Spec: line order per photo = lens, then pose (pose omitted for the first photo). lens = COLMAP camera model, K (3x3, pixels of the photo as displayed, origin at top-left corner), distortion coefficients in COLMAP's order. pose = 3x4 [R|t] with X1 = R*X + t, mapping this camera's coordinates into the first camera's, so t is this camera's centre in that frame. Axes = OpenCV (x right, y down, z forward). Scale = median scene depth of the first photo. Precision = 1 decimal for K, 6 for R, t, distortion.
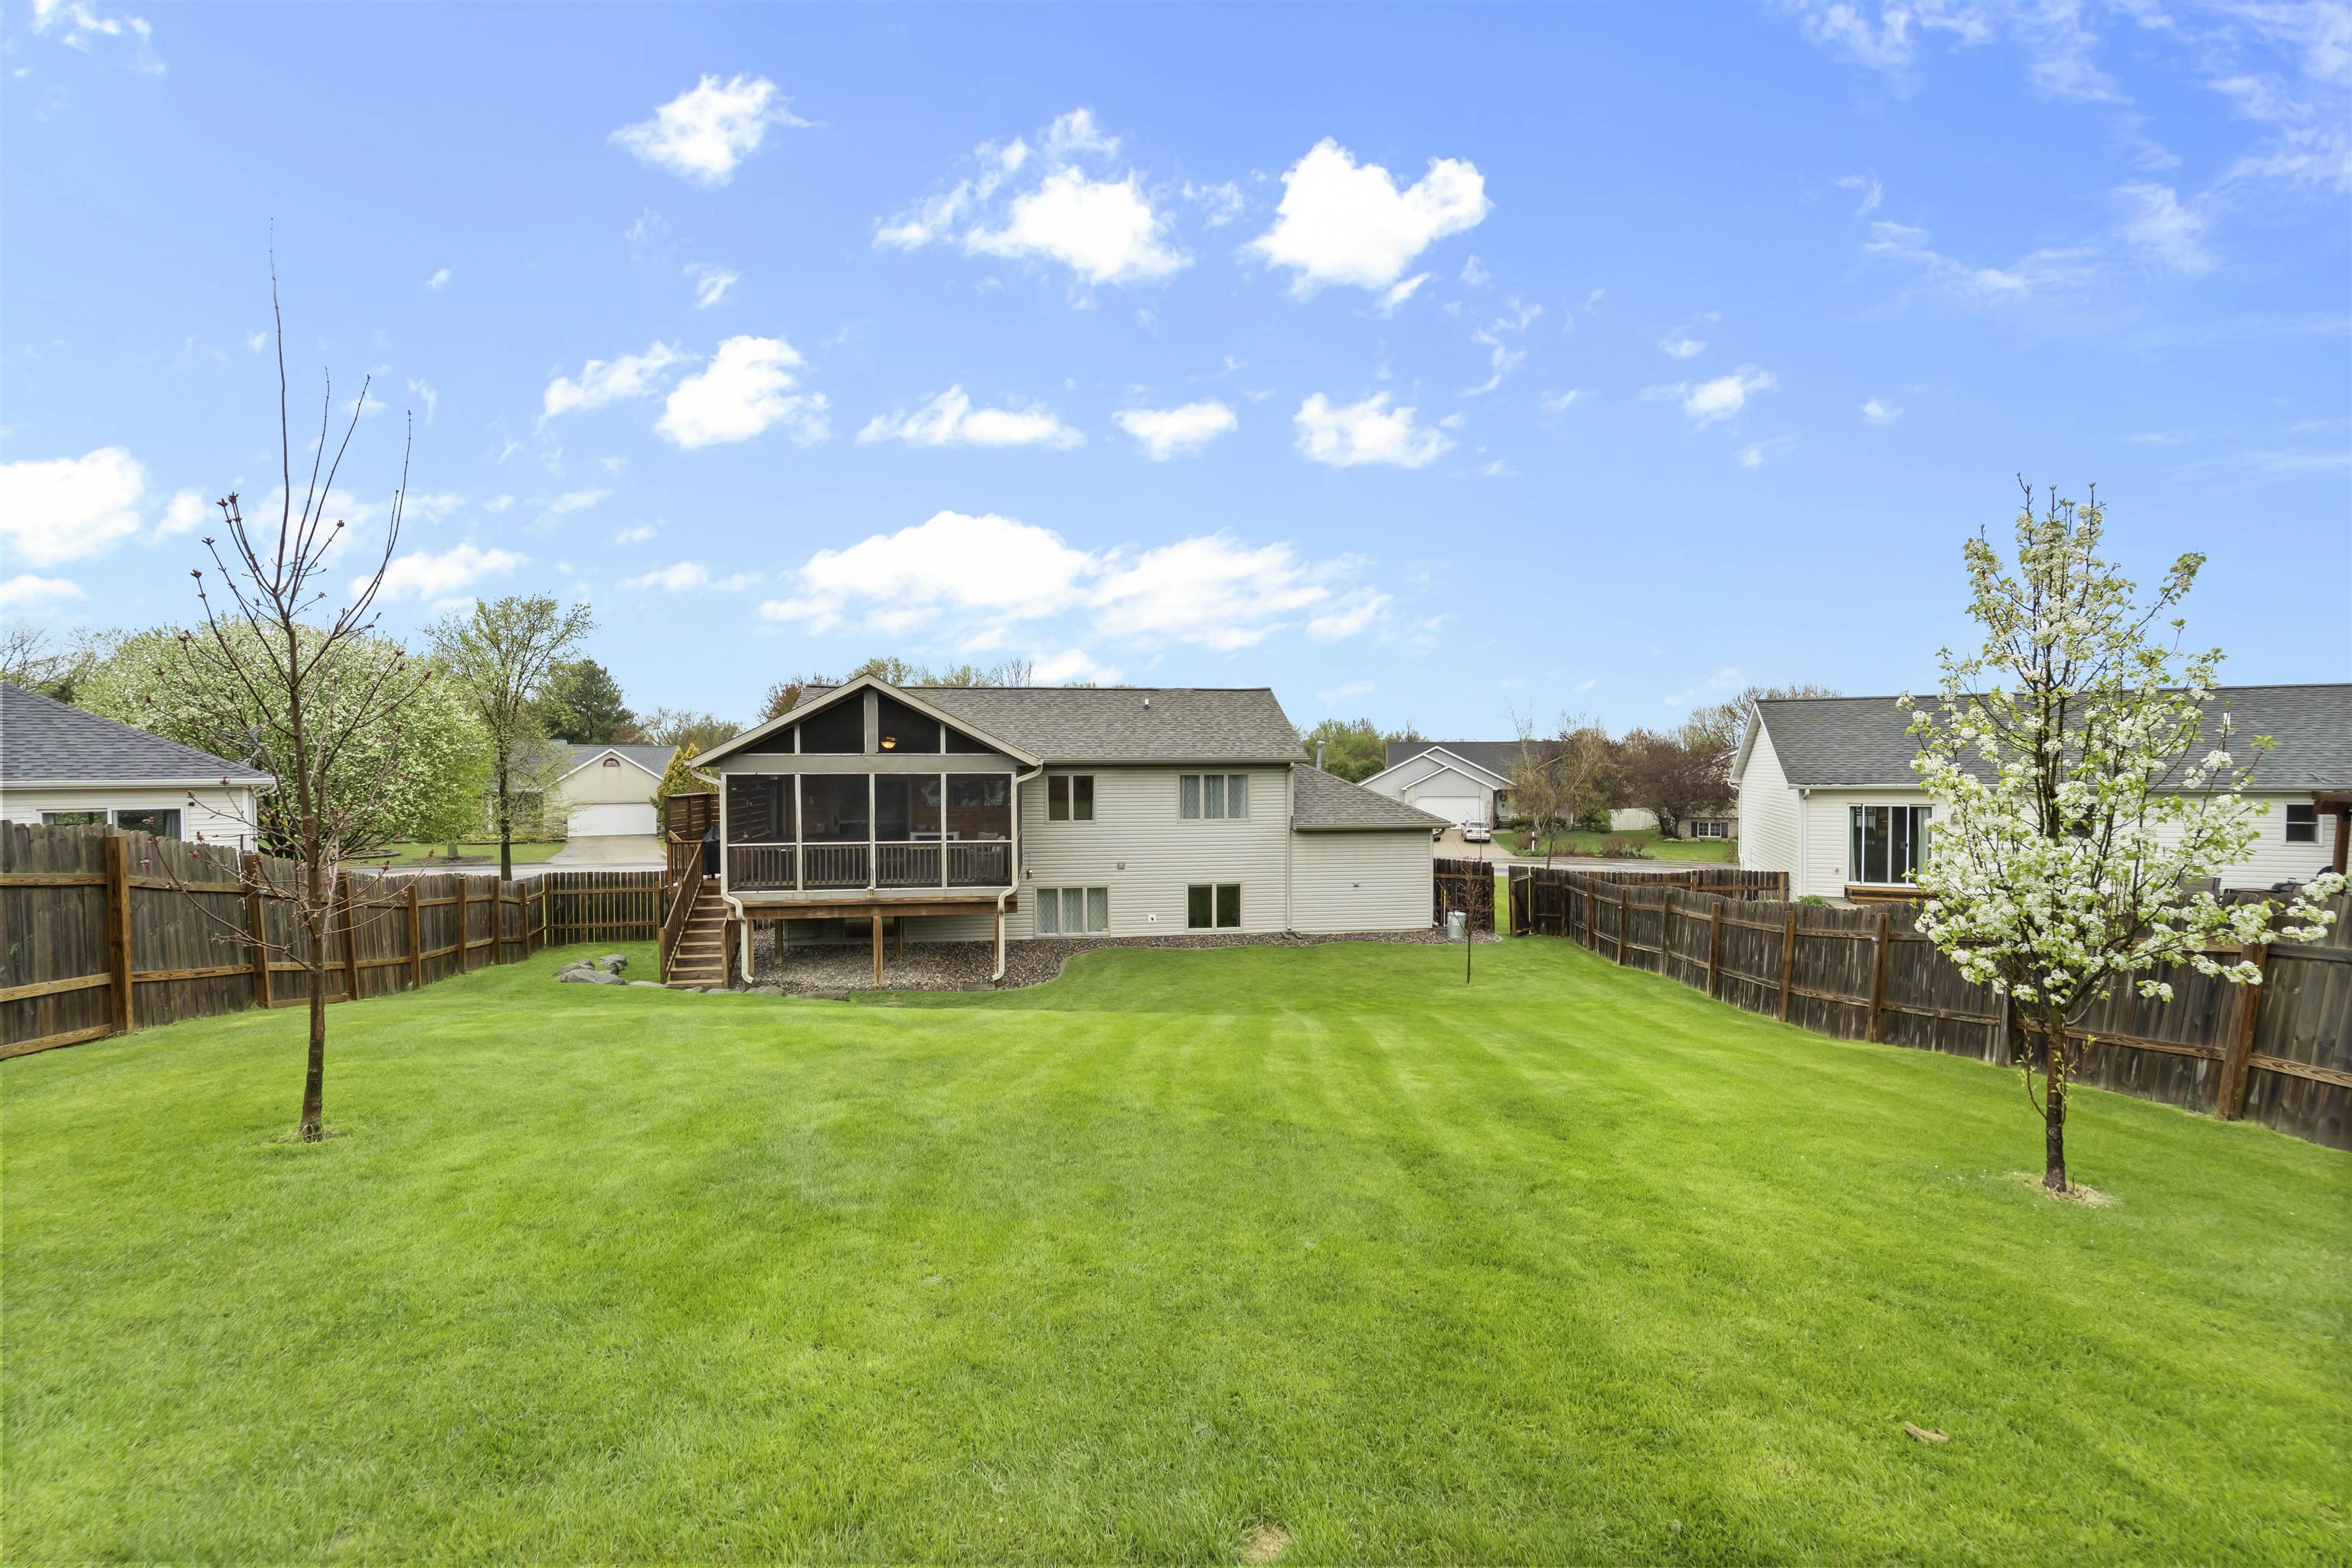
lens RADIAL K [[940.4, 0, 1172.4], [0, 940.4, 786.4], [0, 0, 1]] dist [-0.000330, -0.000183]
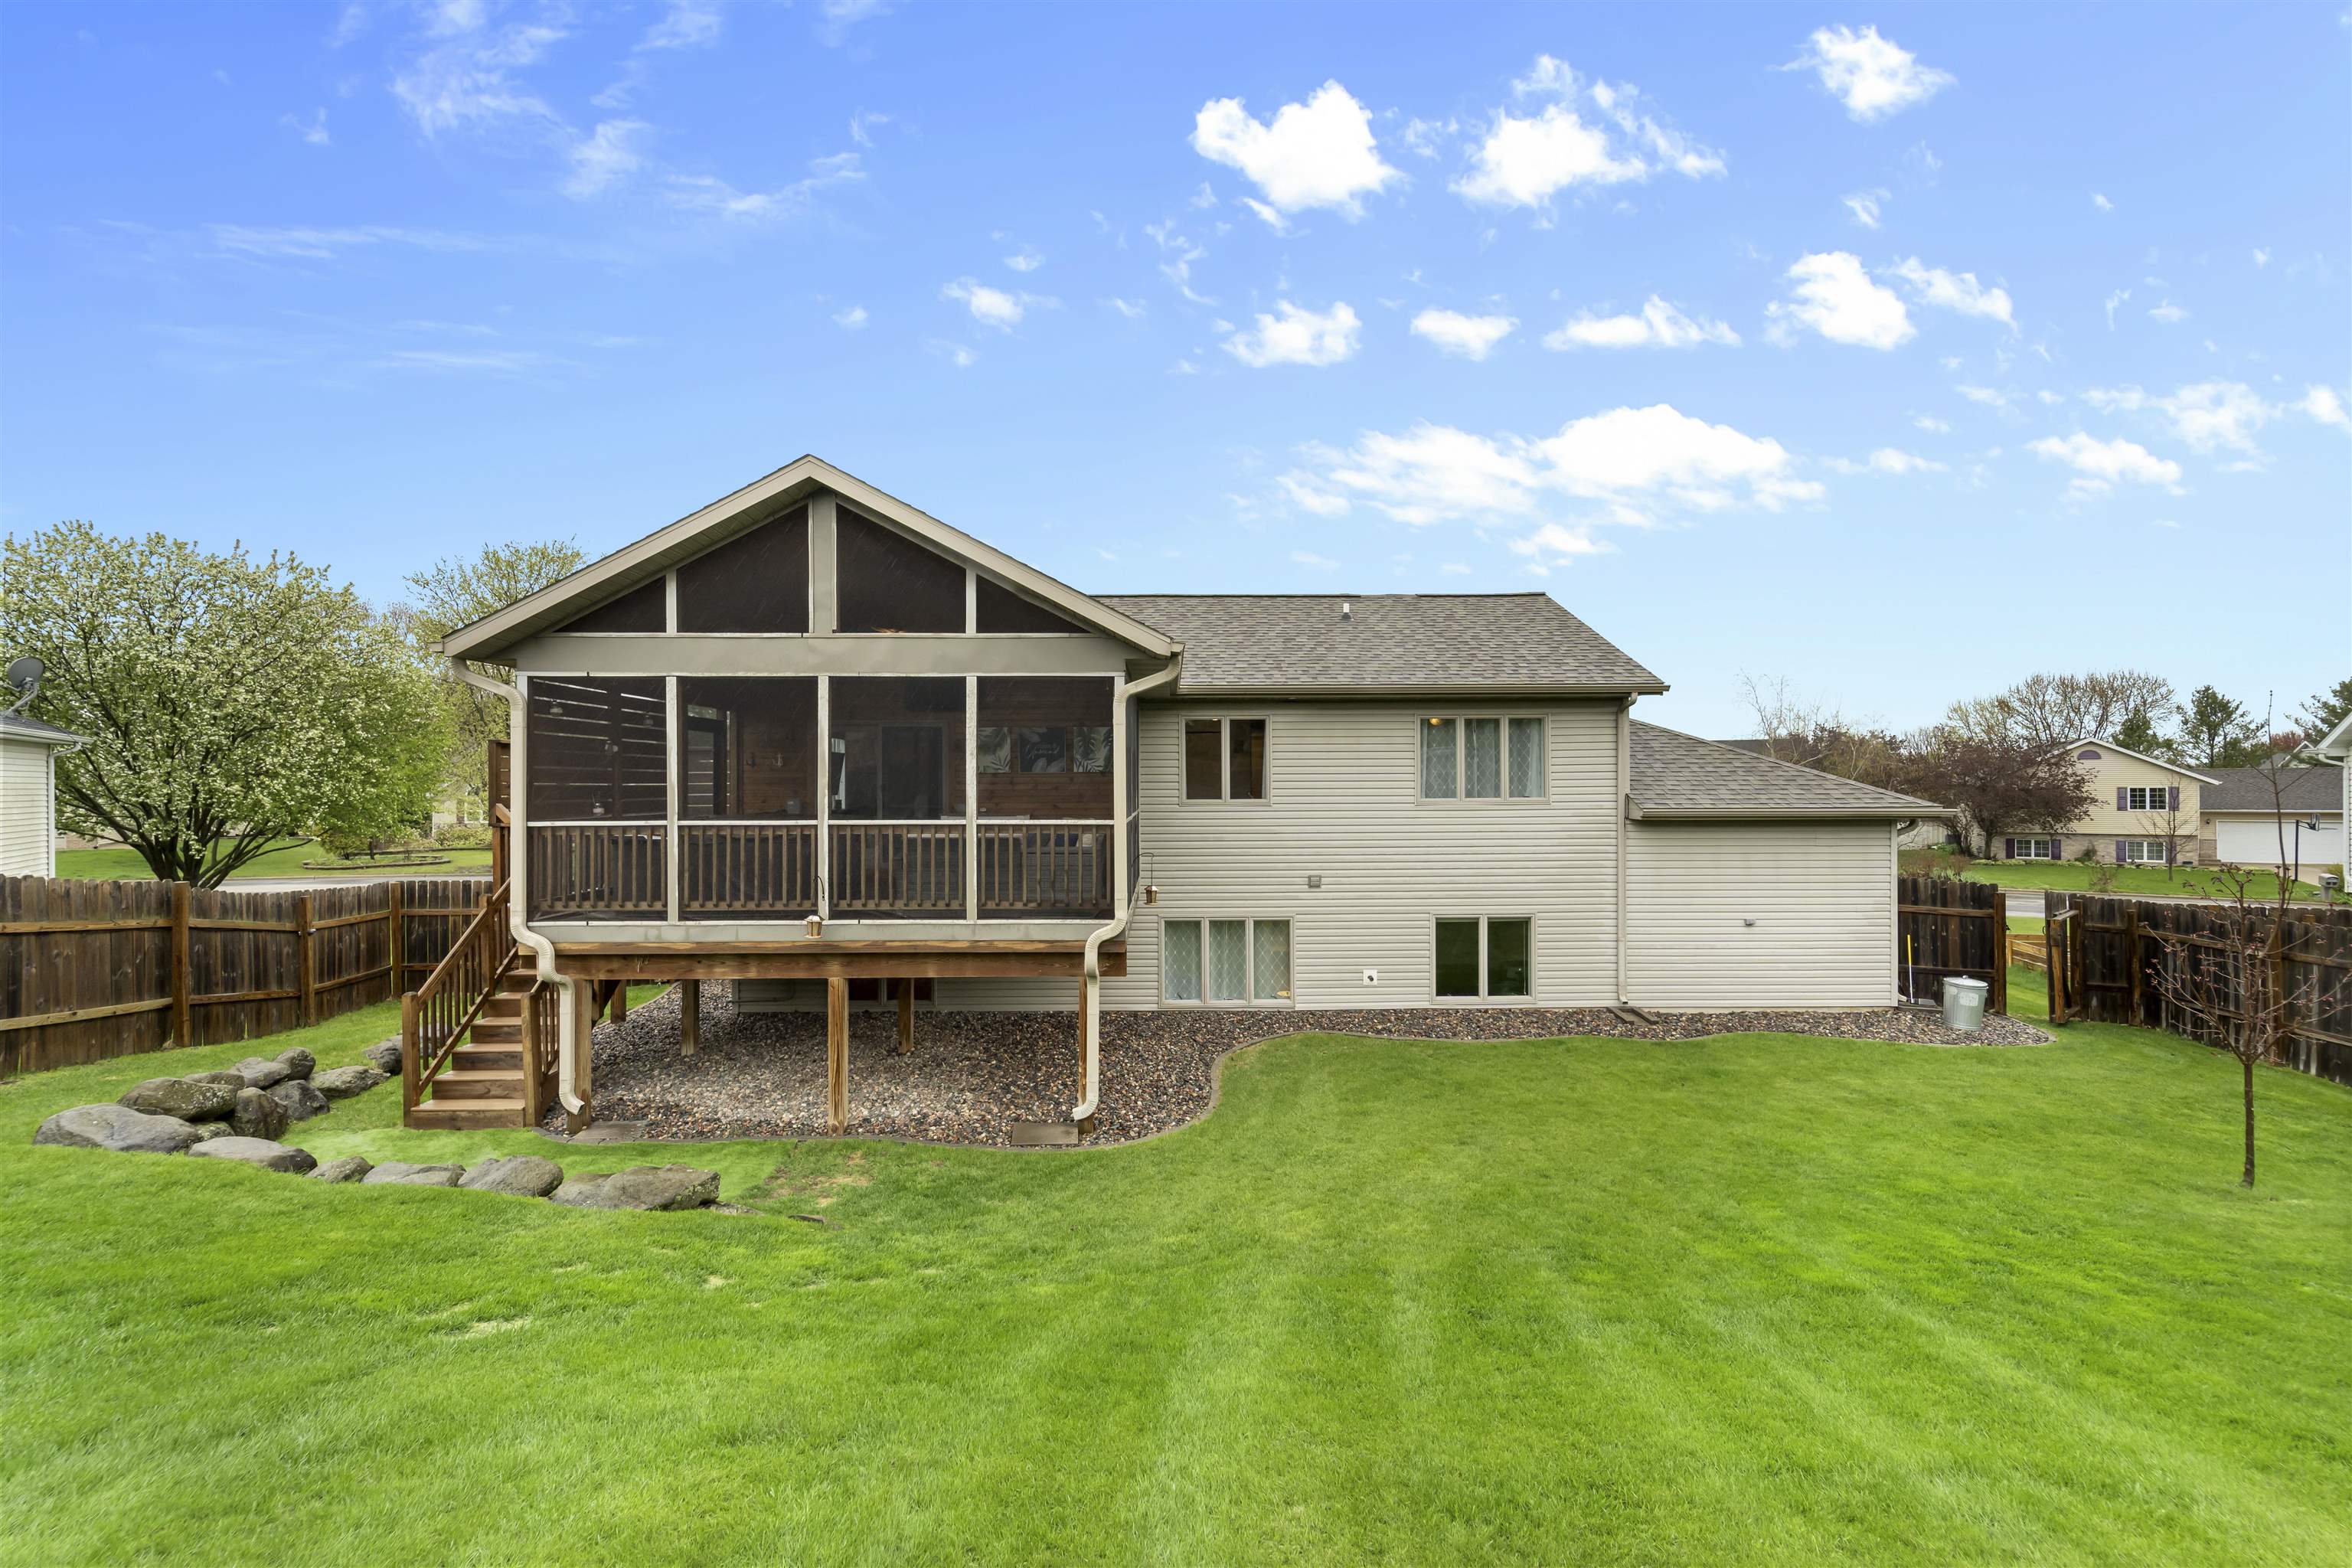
lens RADIAL K [[931.6, 0, 1182.1], [0, 931.6, 781.6], [0, 0, 1]] dist [-0.000423, 0.000028]
pose [[0.993048, 0.000332, -0.117710, -0.068681], [-0.003623, 0.999608, -0.027750, 0.041856], [0.117655, 0.027983, 0.992660, 0.449086]]
